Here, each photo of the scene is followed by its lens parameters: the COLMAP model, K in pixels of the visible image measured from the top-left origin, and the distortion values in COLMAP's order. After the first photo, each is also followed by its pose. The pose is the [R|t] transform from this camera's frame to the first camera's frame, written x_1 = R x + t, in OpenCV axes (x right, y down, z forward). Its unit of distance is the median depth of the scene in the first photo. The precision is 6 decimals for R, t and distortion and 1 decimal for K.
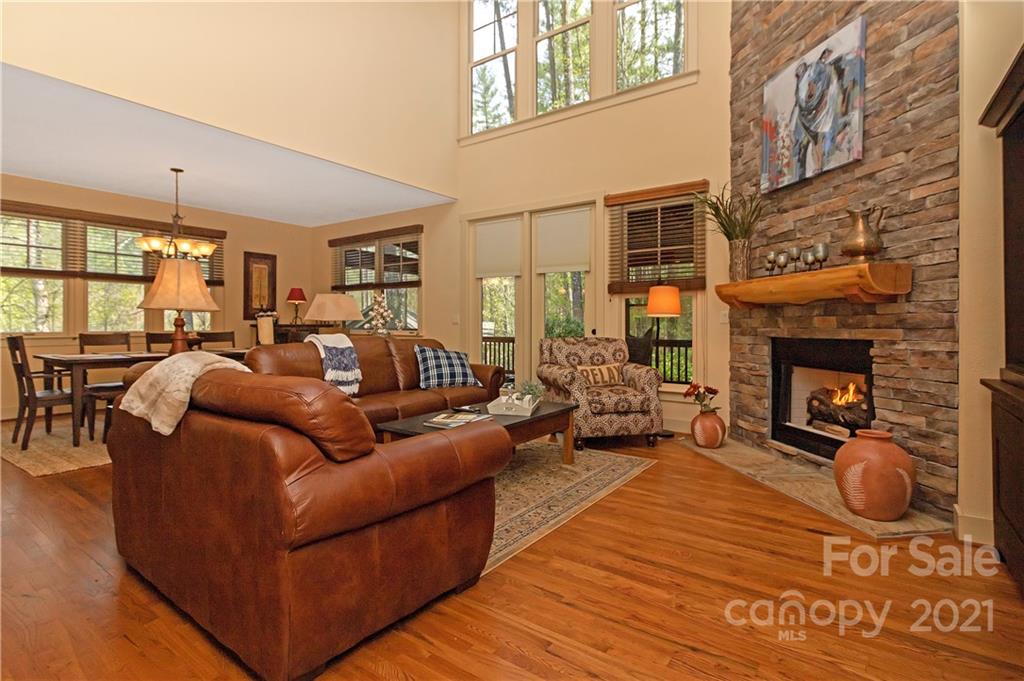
lens RADIAL K [[510.6, 0, 507.3], [0, 510.6, 320.7], [0, 0, 1]] dist [0.001422, 0.000347]
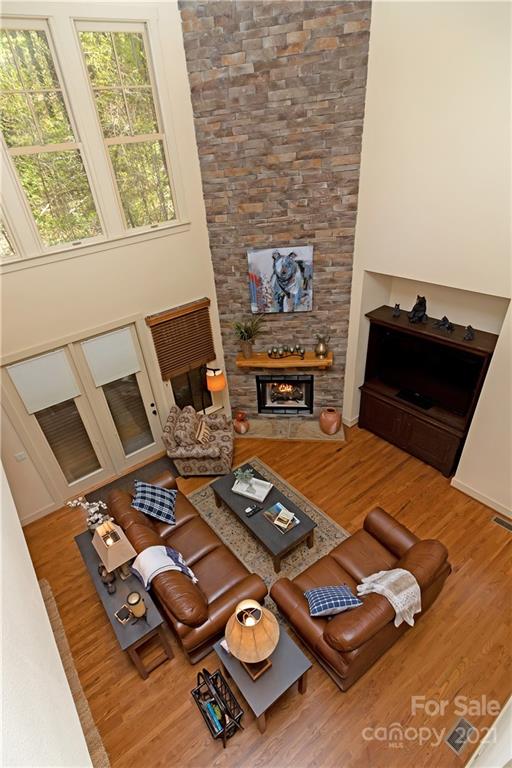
lens RADIAL K [[382.9, 0, 253.0], [0, 382.9, 415.9], [0, 0, 1]] dist [0.001422, 0.000347]
pose [[0.306745, -0.572130, 0.760641, -0.915706], [0.085003, 0.812441, 0.576814, -0.864174], [-0.947988, -0.112278, 0.297846, 0.604793]]
